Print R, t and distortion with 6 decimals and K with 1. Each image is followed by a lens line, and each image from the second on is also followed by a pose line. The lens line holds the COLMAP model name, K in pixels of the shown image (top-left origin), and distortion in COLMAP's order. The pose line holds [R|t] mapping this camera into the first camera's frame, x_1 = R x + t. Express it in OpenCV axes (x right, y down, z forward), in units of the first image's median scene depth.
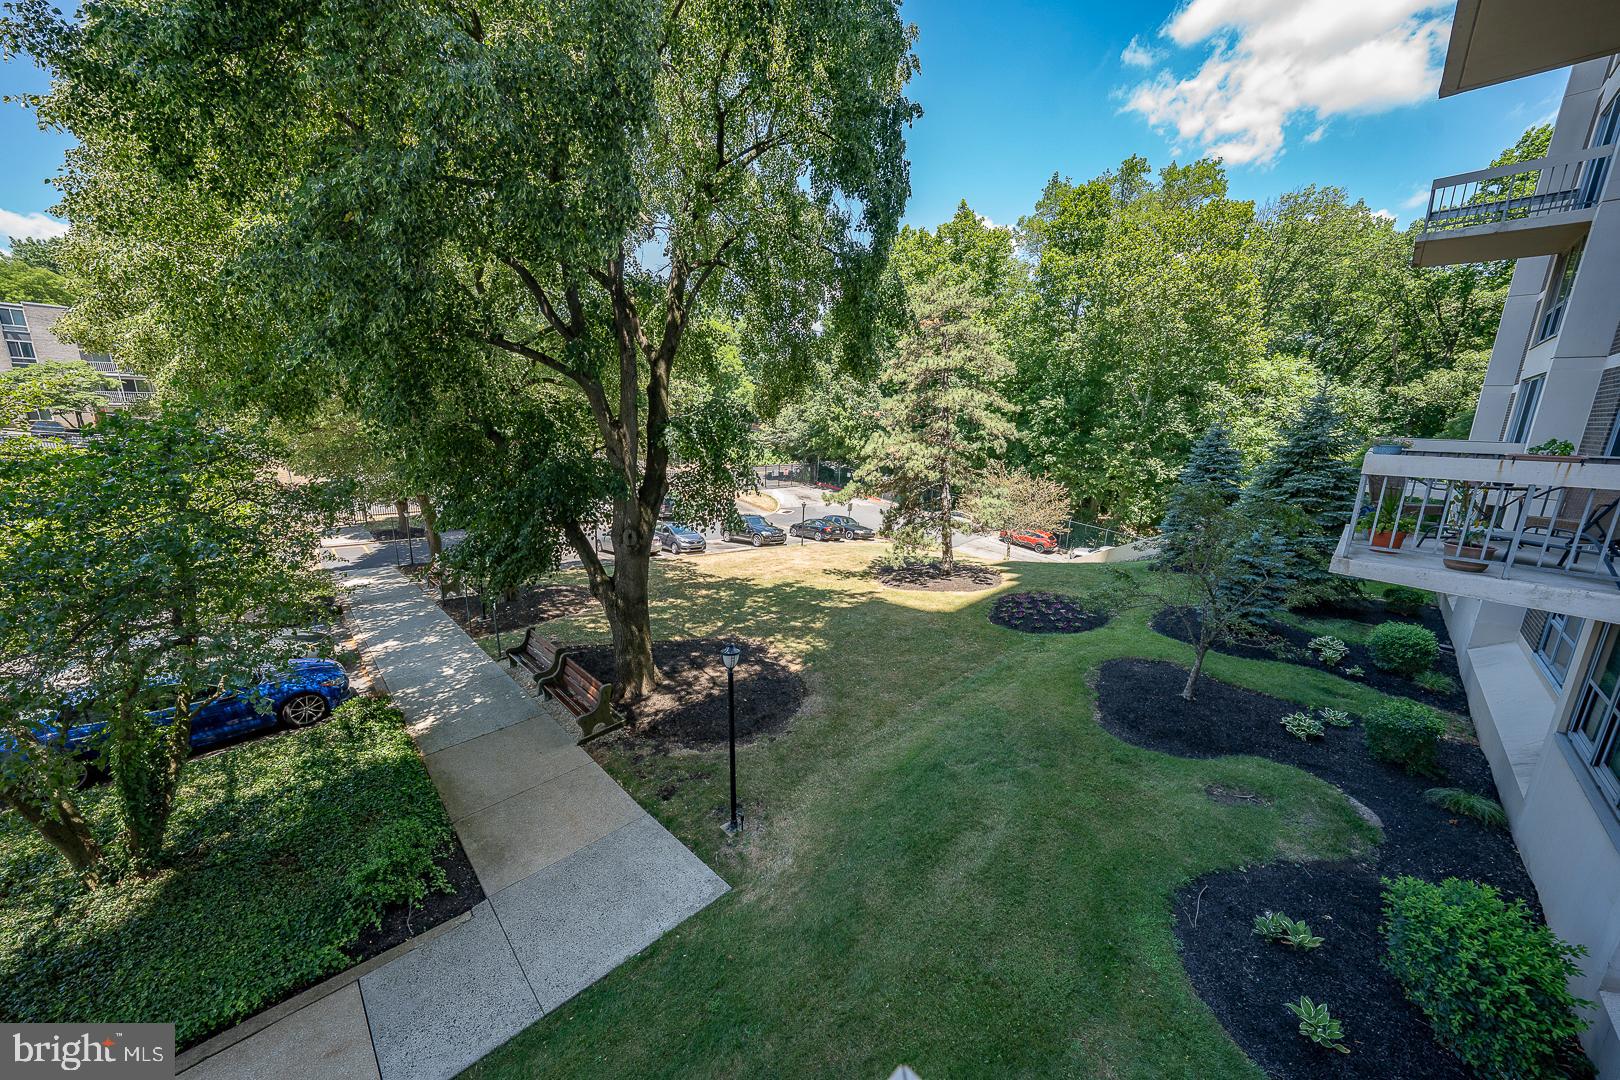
lens RADIAL K [[552.8, 0, 815.0], [0, 552.8, 533.7], [0, 0, 1]] dist [-0.022848, 0.007586]
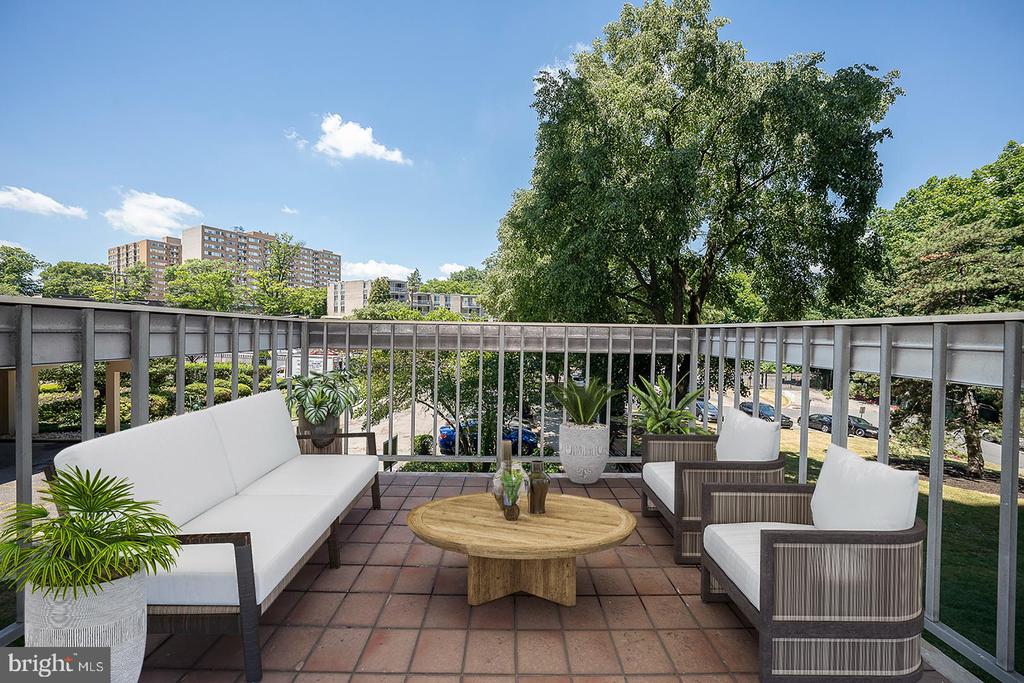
lens RADIAL K [[349.4, 0, 515.2], [0, 349.4, 337.5], [0, 0, 1]] dist [-0.022848, 0.007586]
pose [[0.732039, 0.012753, -0.681143, 0.044866], [-0.151493, 0.977839, -0.144505, 0.049255], [0.664206, 0.208972, 0.717748, -0.143982]]
